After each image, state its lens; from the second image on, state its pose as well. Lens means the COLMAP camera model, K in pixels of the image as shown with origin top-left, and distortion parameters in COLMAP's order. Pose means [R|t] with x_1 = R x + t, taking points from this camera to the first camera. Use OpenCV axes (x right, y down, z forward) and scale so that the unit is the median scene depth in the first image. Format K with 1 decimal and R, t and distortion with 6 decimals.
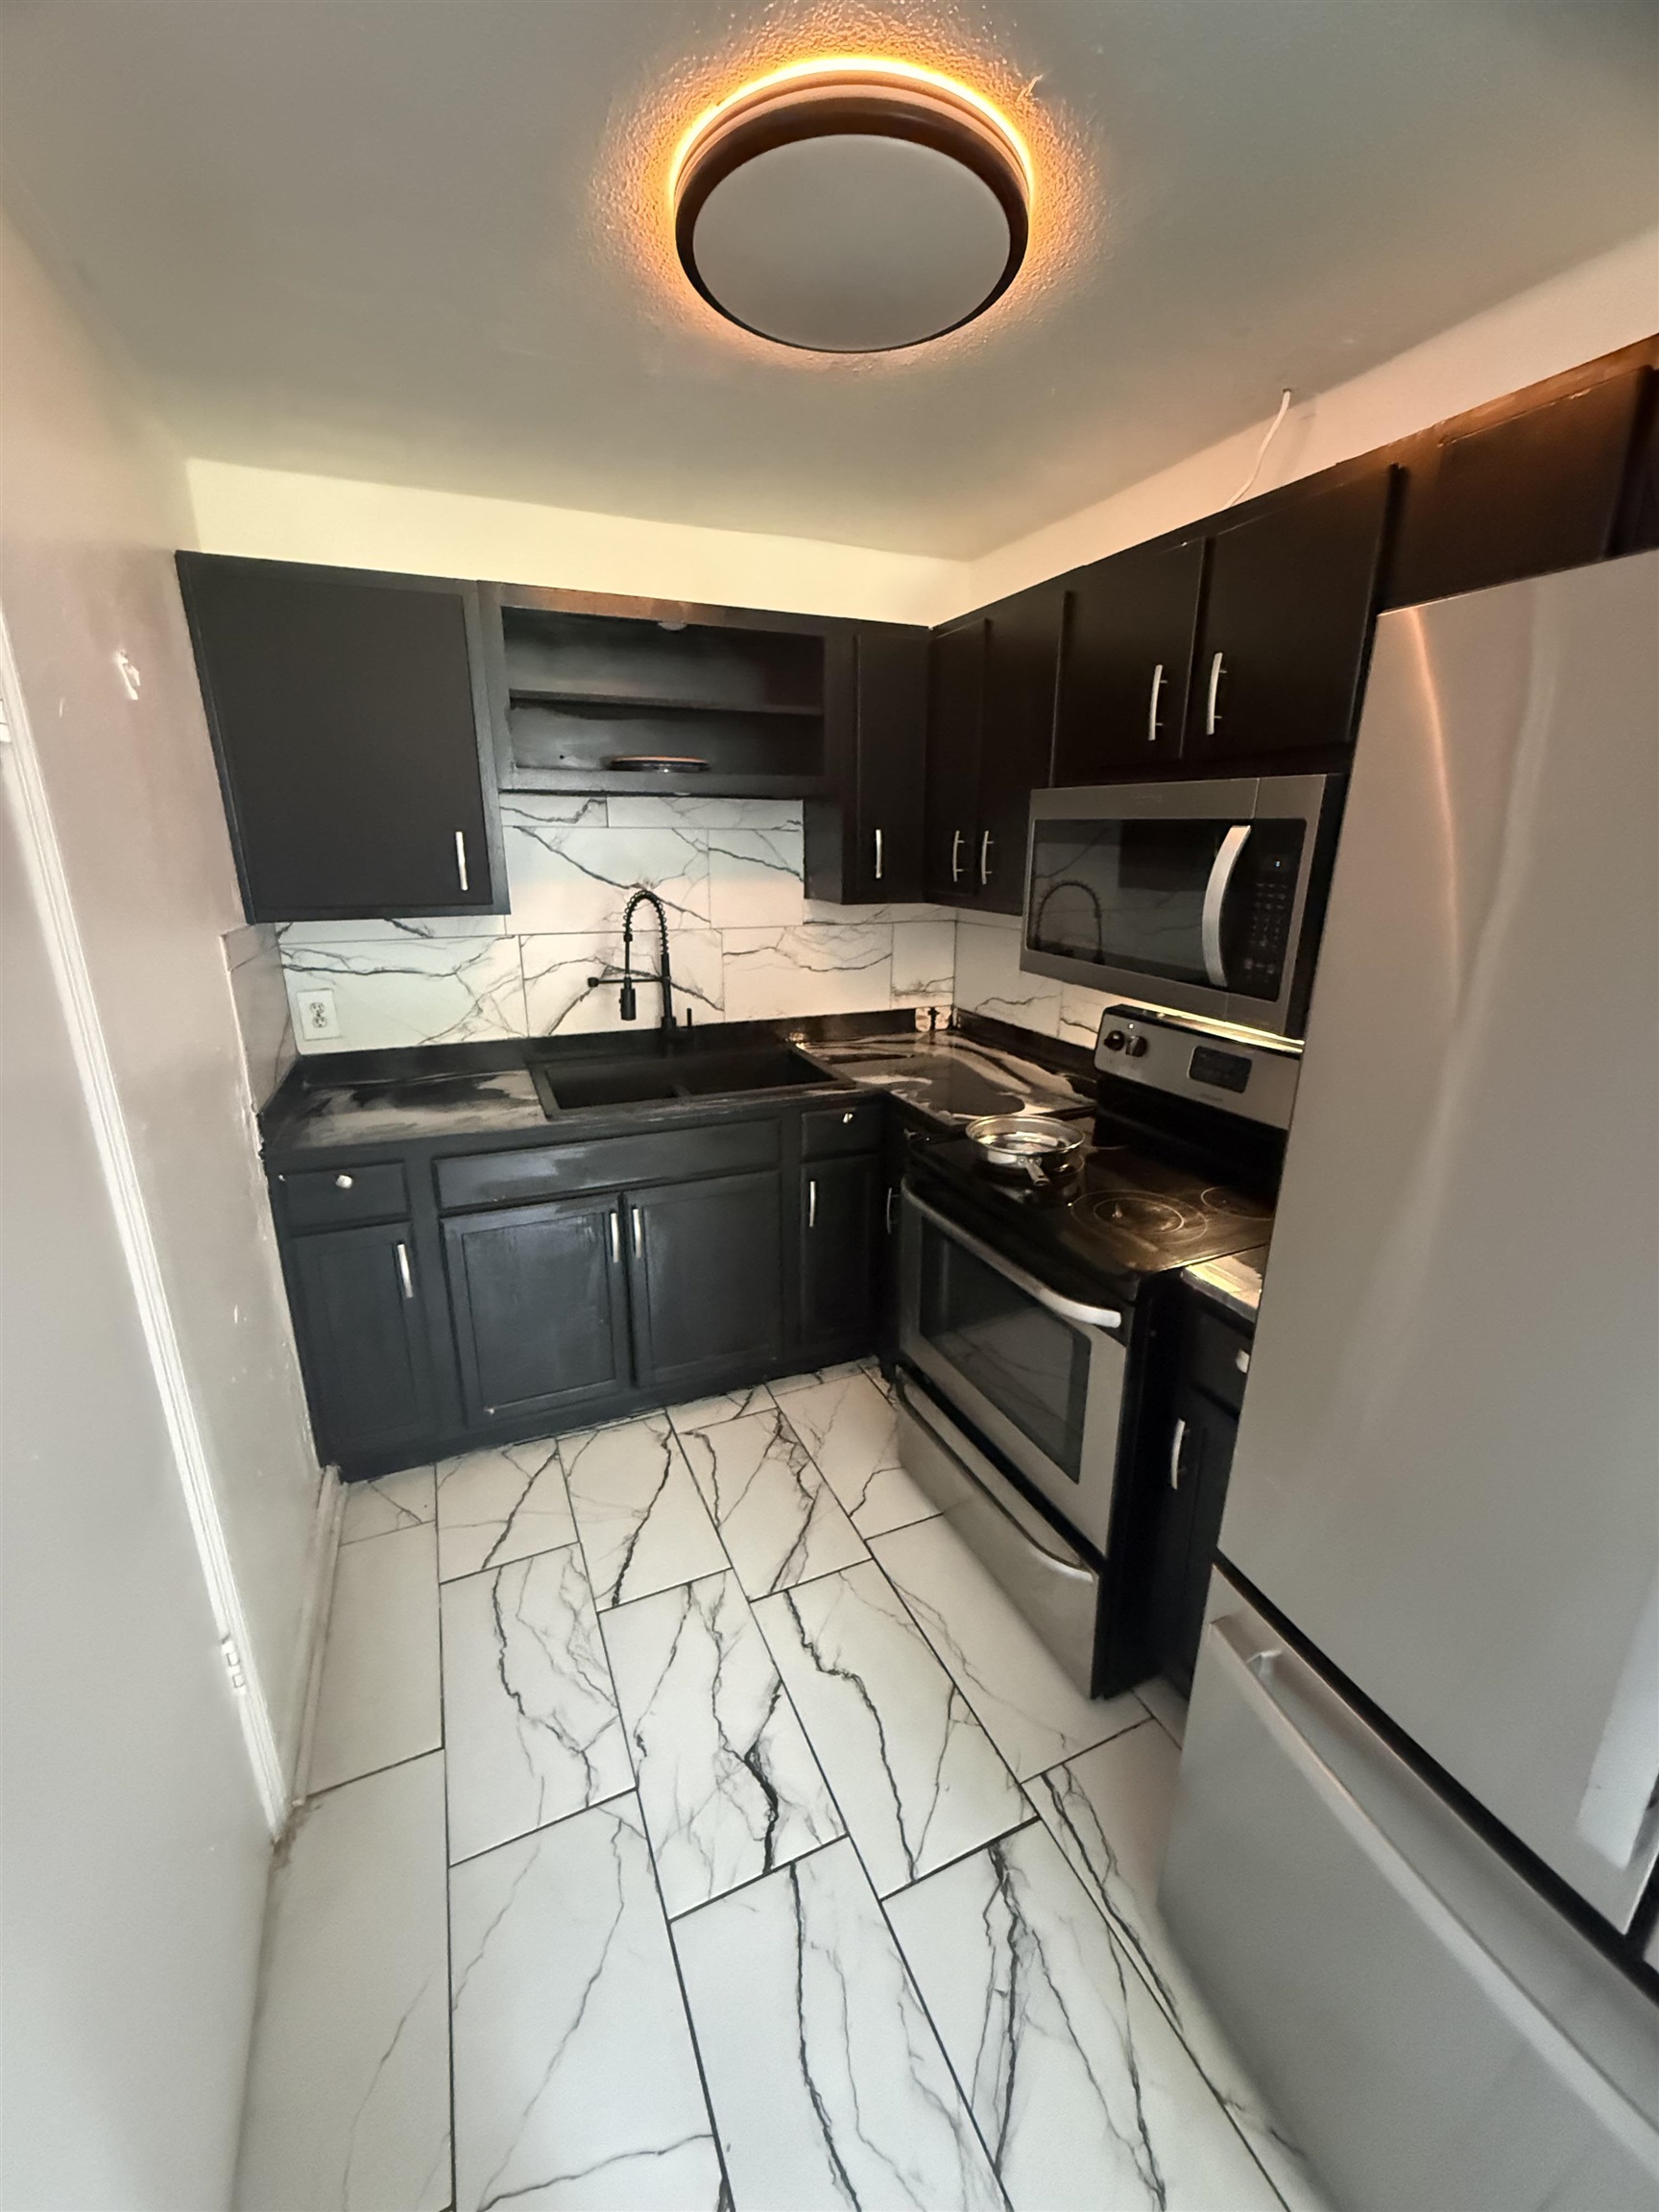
lens RADIAL K [[882.4, 0, 828.5], [0, 882.4, 1101.1], [0, 0, 1]] dist [-0.000067, 0.000099]
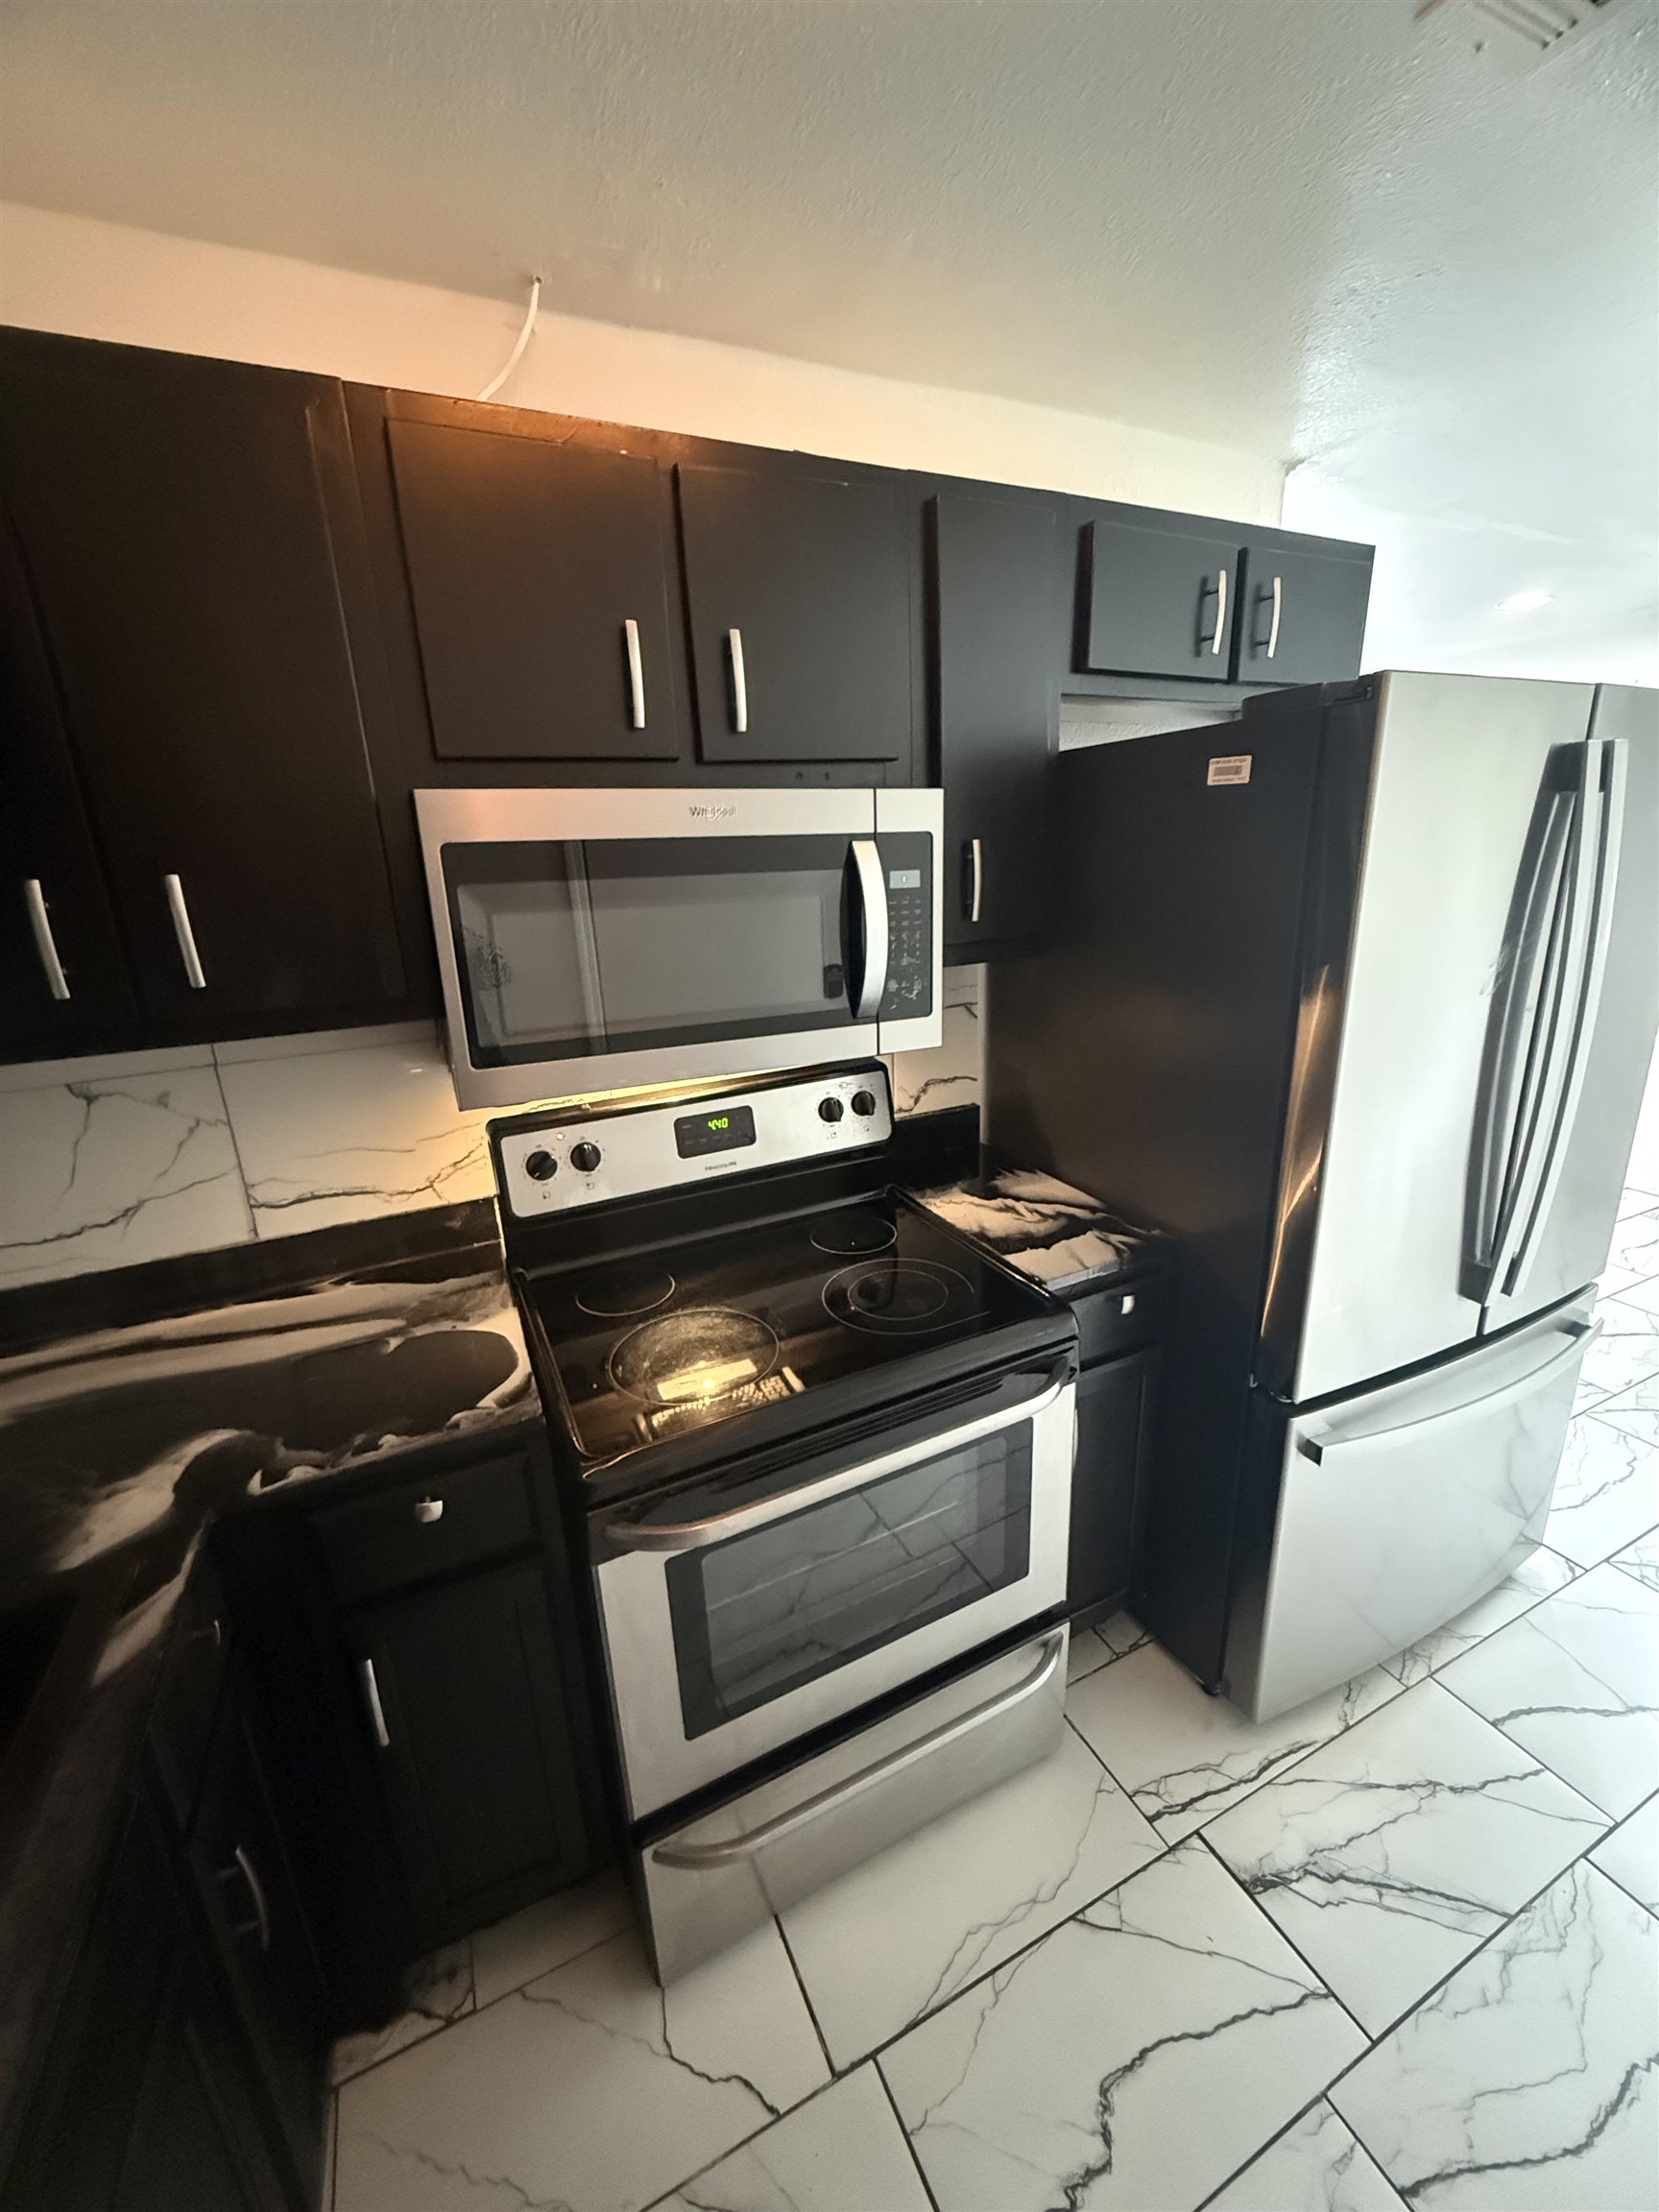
lens RADIAL K [[890.2, 0, 831.8], [0, 890.2, 1094.6], [0, 0, 1]] dist [-0.000288, 0.000303]
pose [[-0.035000, -0.274343, 0.960995, -0.400748], [0.327131, 0.905465, 0.270405, -0.281978], [-0.944331, 0.323835, 0.058055, 0.895025]]
